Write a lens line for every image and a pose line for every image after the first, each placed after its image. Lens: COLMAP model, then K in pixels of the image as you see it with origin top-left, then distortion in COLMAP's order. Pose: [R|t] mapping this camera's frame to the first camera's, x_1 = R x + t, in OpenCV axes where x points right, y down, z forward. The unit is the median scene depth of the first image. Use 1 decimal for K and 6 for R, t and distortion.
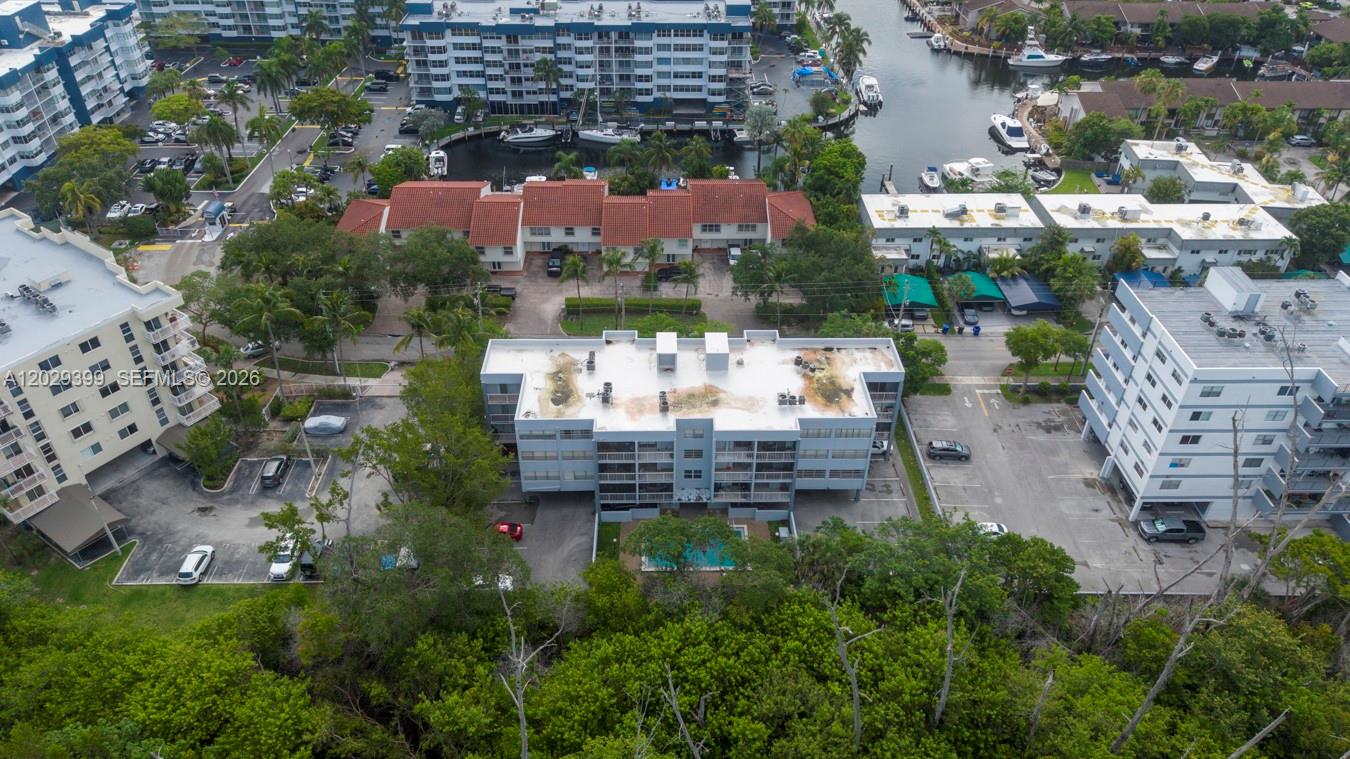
lens RADIAL K [[934.9, 0, 681.5], [0, 934.9, 378.9], [0, 0, 1]] dist [-0.002646, -0.049306]
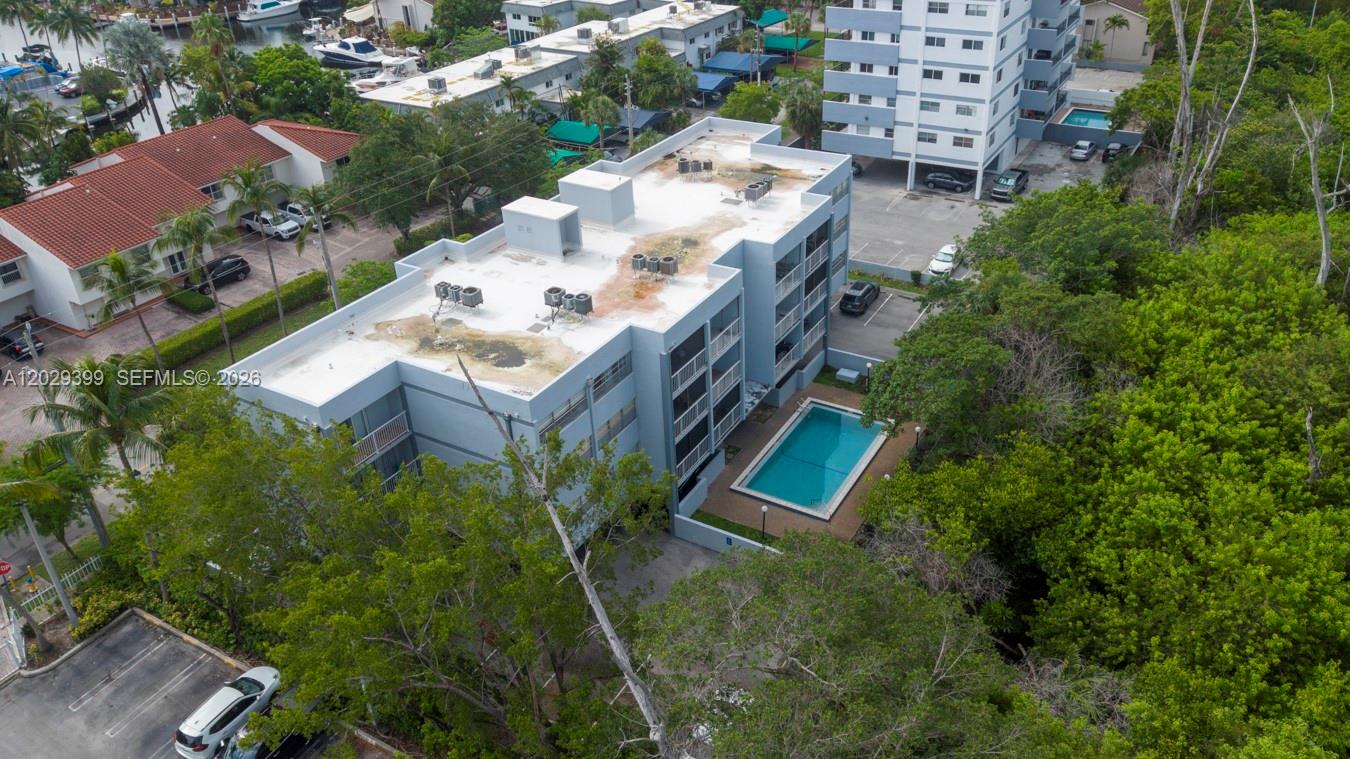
lens RADIAL K [[934.9, 0, 681.5], [0, 934.9, 378.9], [0, 0, 1]] dist [-0.002646, -0.049306]
pose [[0.526692, -0.459485, 0.715170, -0.415564], [0.522650, 0.838551, 0.153846, 0.003708], [-0.670397, 0.292754, 0.681808, 0.612664]]
